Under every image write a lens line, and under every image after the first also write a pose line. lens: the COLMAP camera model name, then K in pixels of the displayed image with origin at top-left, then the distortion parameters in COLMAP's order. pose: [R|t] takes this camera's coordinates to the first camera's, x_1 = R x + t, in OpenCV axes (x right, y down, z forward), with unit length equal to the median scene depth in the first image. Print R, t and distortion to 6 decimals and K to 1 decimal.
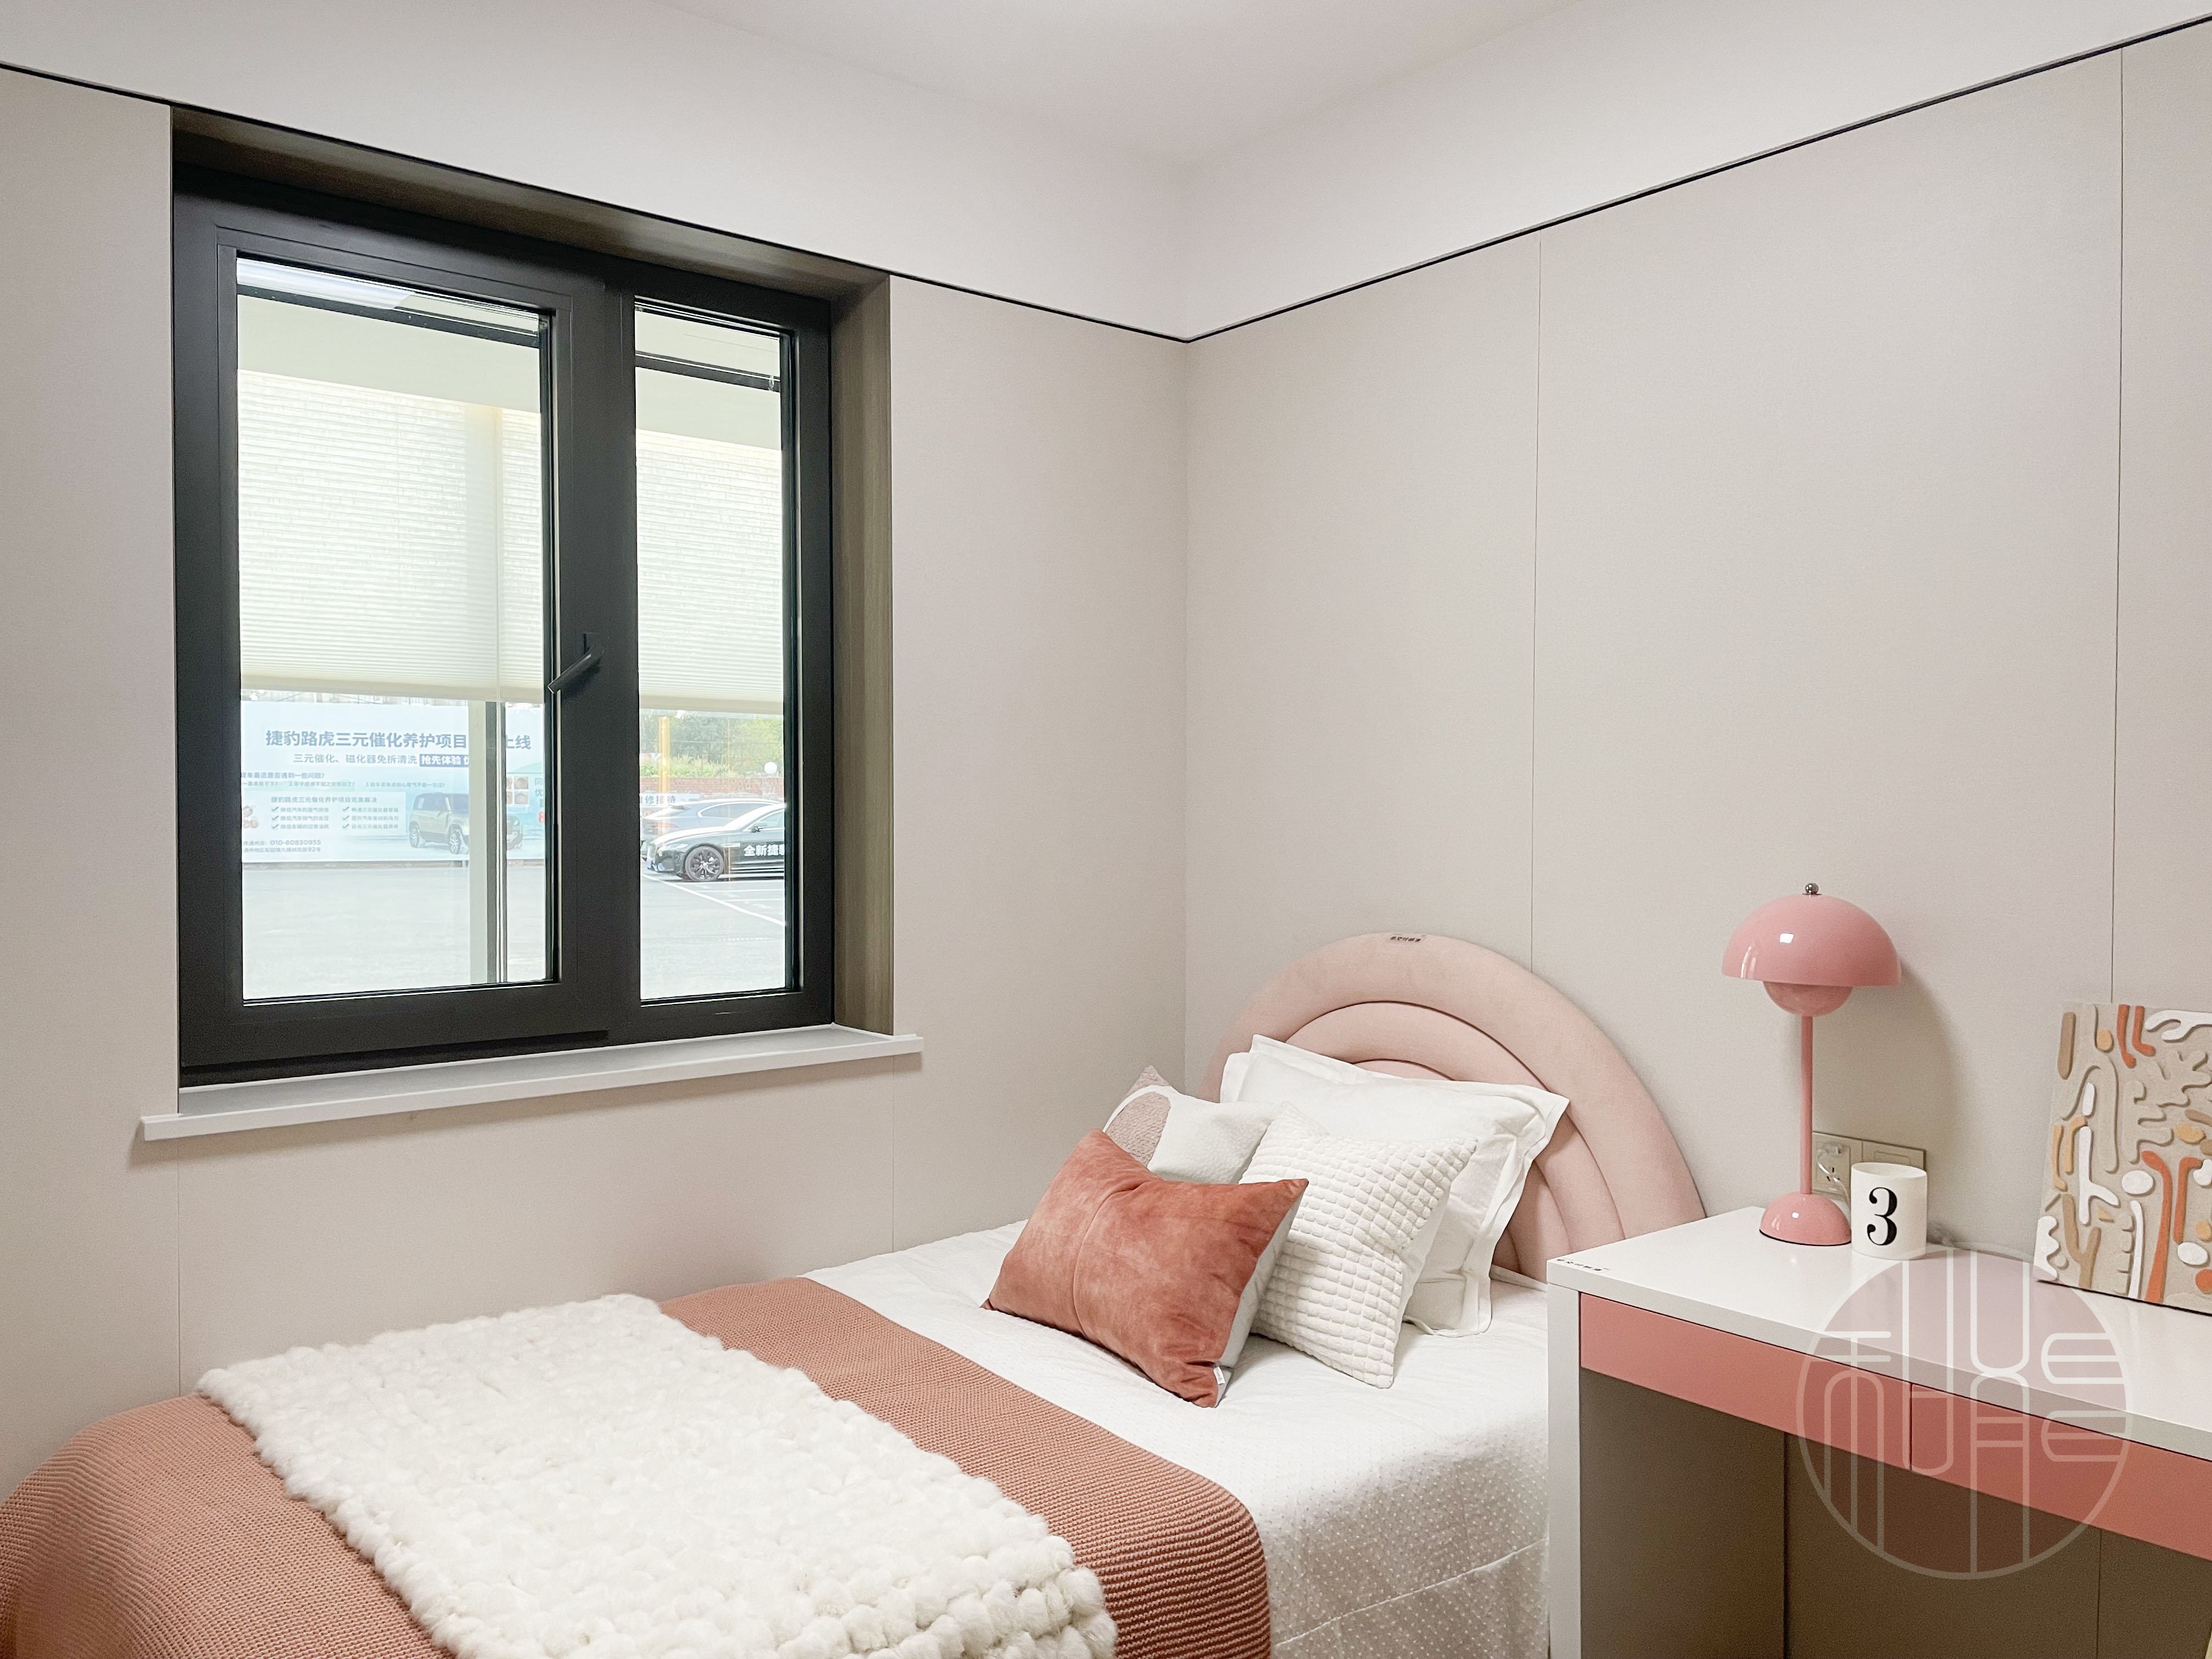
lens RADIAL K [[1612.3, 0, 1106.0], [0, 1612.3, 829.5], [0, 0, 1]] dist [0.004565, 0.000858]
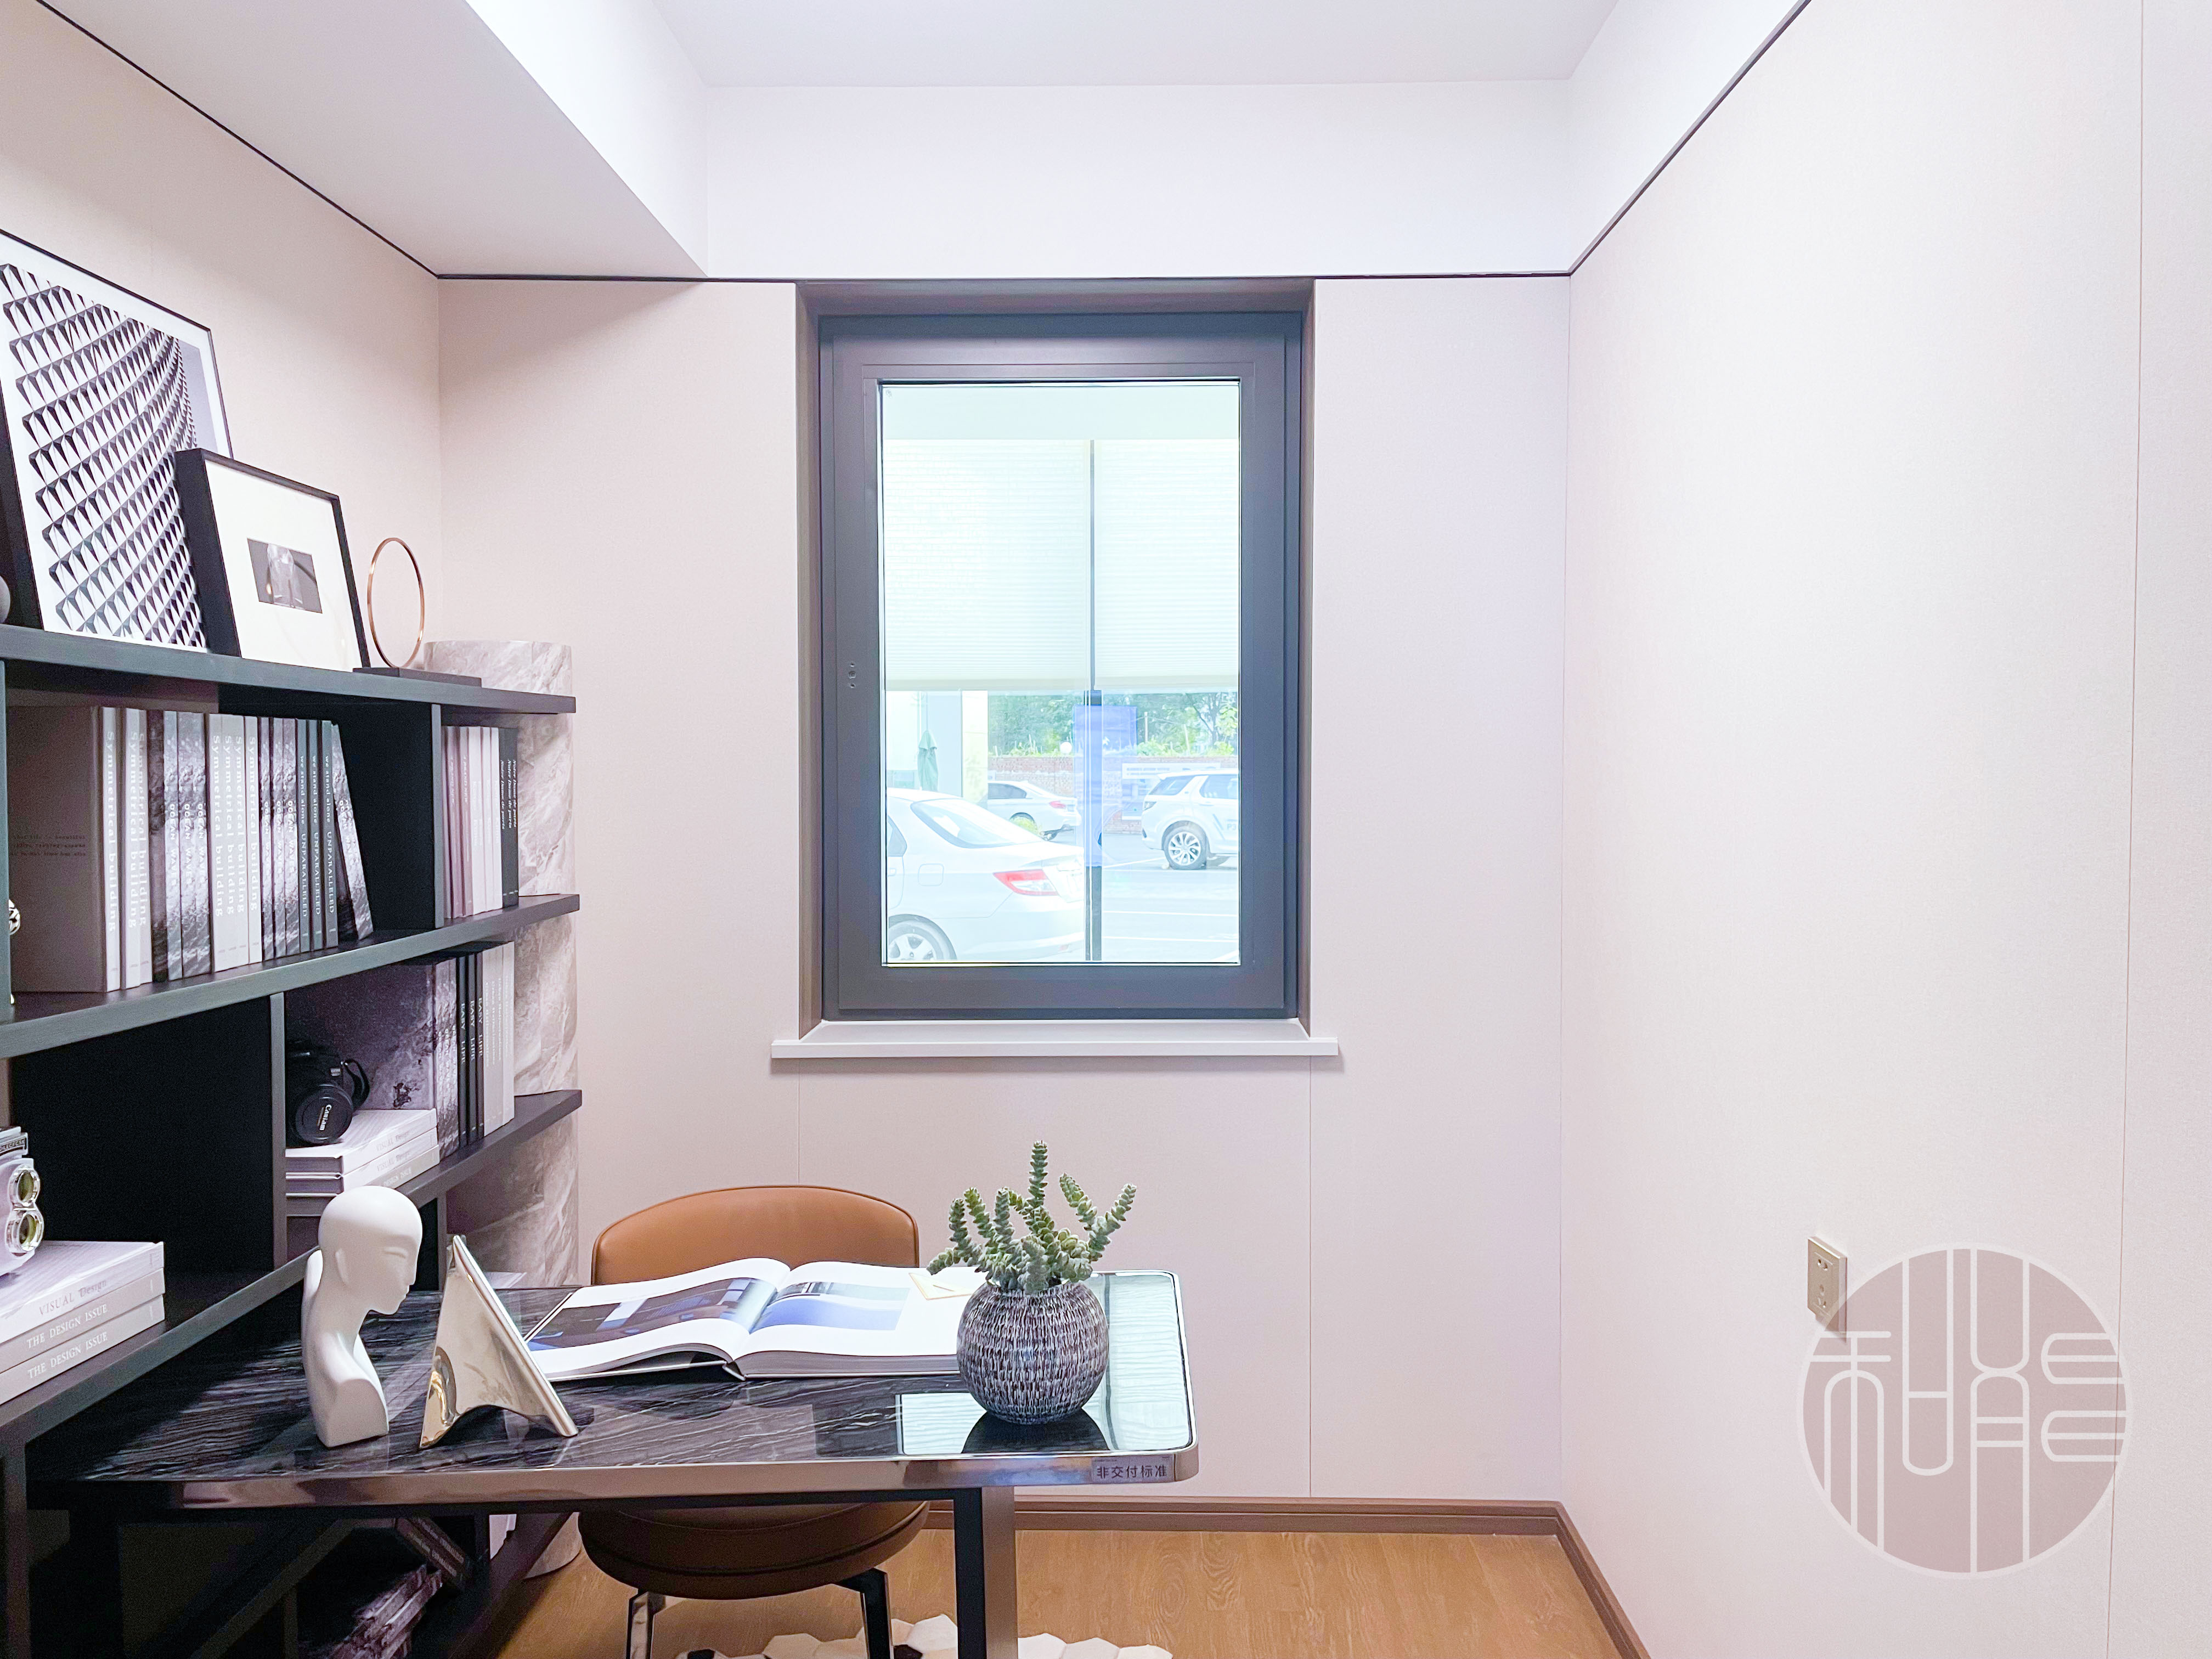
lens RADIAL K [[1612.3, 0, 1106.0], [0, 1612.3, 829.5], [0, 0, 1]] dist [0.004565, 0.000858]
pose [[0.741042, 0.003624, -0.671449, 0.473714], [-0.010302, 0.999929, -0.005973, 0.008669], [0.671380, 0.011344, 0.741027, 0.177205]]
